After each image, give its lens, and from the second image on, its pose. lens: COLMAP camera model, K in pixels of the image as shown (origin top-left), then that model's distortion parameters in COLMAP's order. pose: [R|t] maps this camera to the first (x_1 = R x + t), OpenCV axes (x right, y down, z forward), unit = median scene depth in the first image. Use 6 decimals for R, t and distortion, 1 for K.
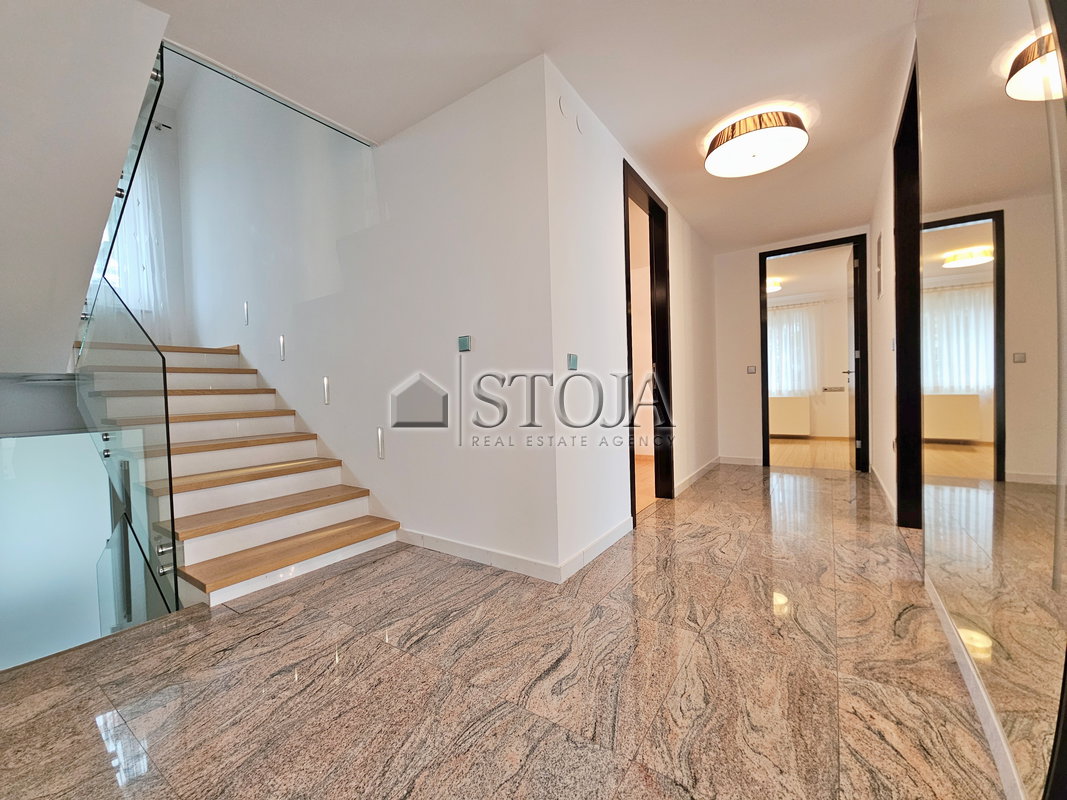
lens RADIAL K [[440.1, 0, 539.5], [0, 440.1, 399.2], [0, 0, 1]] dist [0.000056, 0.000051]
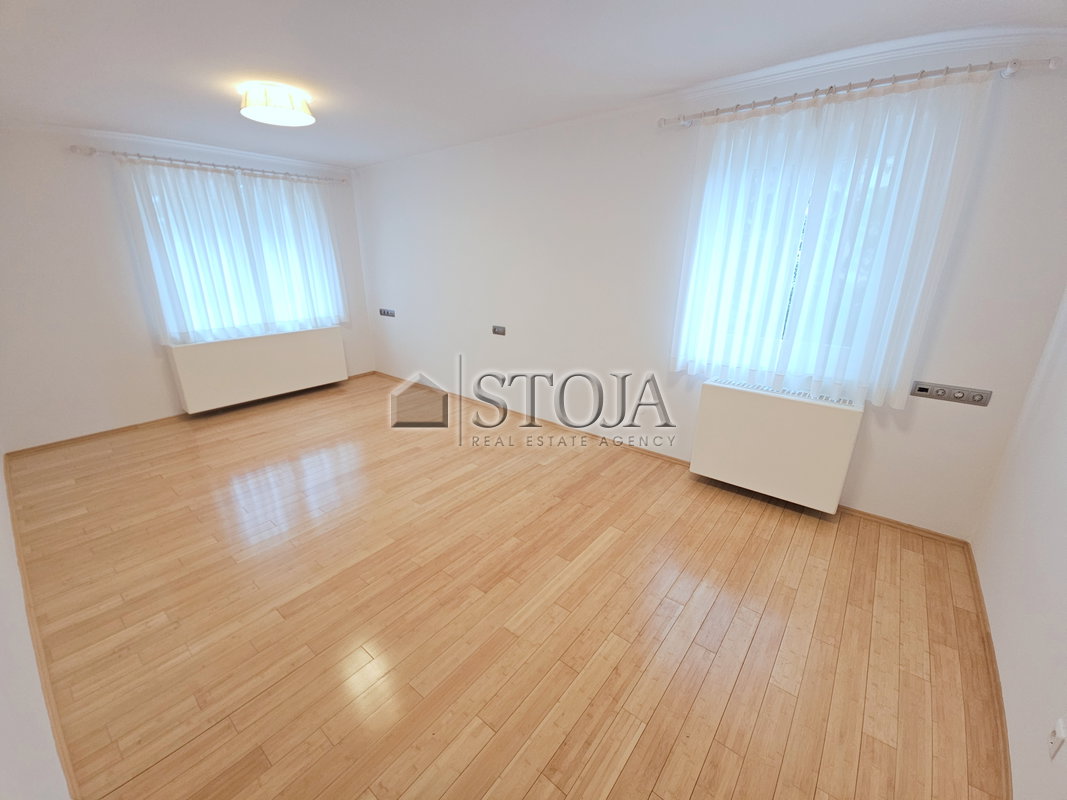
lens RADIAL K [[440.1, 0, 527.8], [0, 440.1, 401.3], [0, 0, 1]] dist [0.000056, 0.000051]
pose [[0.998051, 0.049316, -0.038225, 0.367087], [-0.034847, 0.948727, 0.314171, -0.103226], [0.051759, -0.312226, 0.948597, 0.664078]]
